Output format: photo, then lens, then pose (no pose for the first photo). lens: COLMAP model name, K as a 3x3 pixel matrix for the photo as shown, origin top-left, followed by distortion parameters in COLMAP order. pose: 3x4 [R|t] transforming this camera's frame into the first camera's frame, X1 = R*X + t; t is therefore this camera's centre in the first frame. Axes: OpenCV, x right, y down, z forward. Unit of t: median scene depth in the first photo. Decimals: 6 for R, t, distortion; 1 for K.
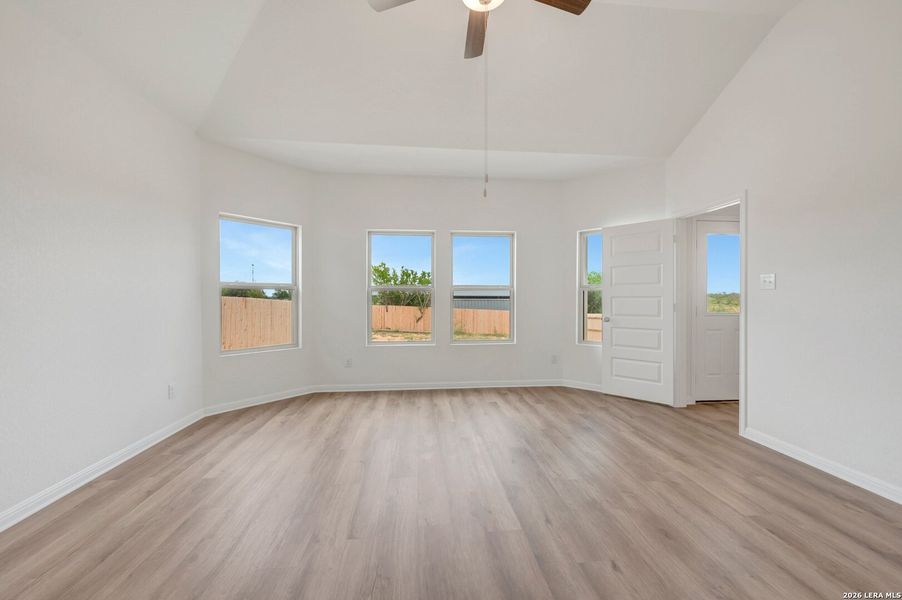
lens RADIAL K [[354.7, 0, 446.5], [0, 354.7, 296.7], [0, 0, 1]] dist [0.000485, -0.000494]
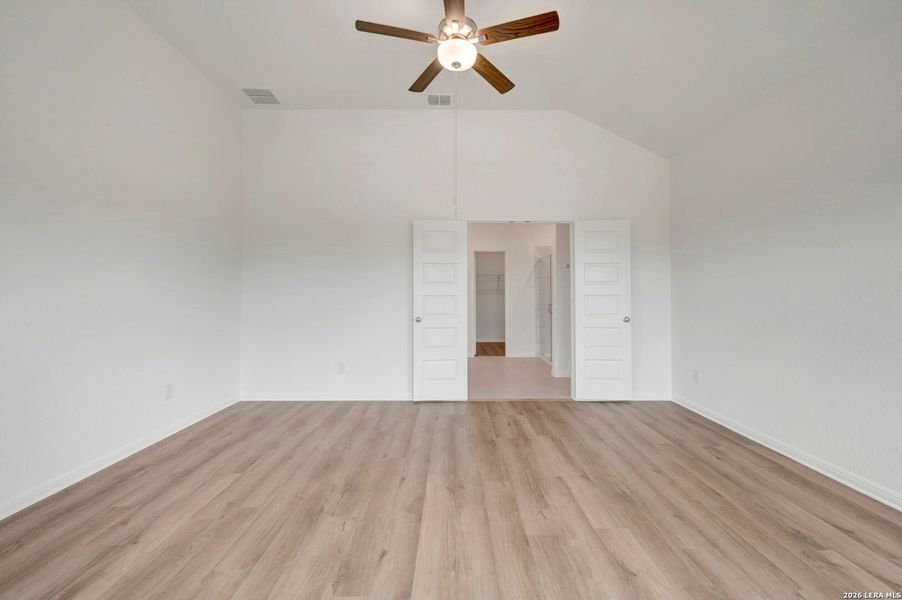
lens RADIAL K [[354.7, 0, 459.6], [0, 354.7, 292.5], [0, 0, 1]] dist [0.000485, -0.000494]
pose [[-0.998101, 0.000898, 0.061590, 0.012615], [0.000453, 0.999974, -0.007244, 0.000970], [-0.061595, -0.007202, -0.998075, 1.656869]]
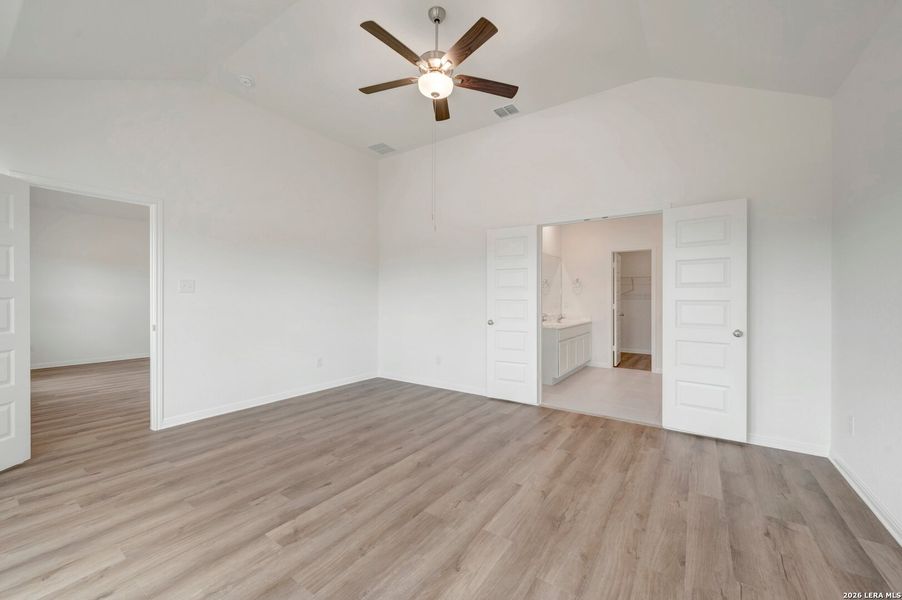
lens RADIAL K [[354.7, 0, 465.9], [0, 354.7, 305.5], [0, 0, 1]] dist [0.000485, -0.000494]
pose [[-0.794265, -0.013127, 0.607429, -0.633960], [-0.003302, 0.999845, 0.017290, -0.000670], [-0.607562, 0.011727, -0.794186, 1.515010]]
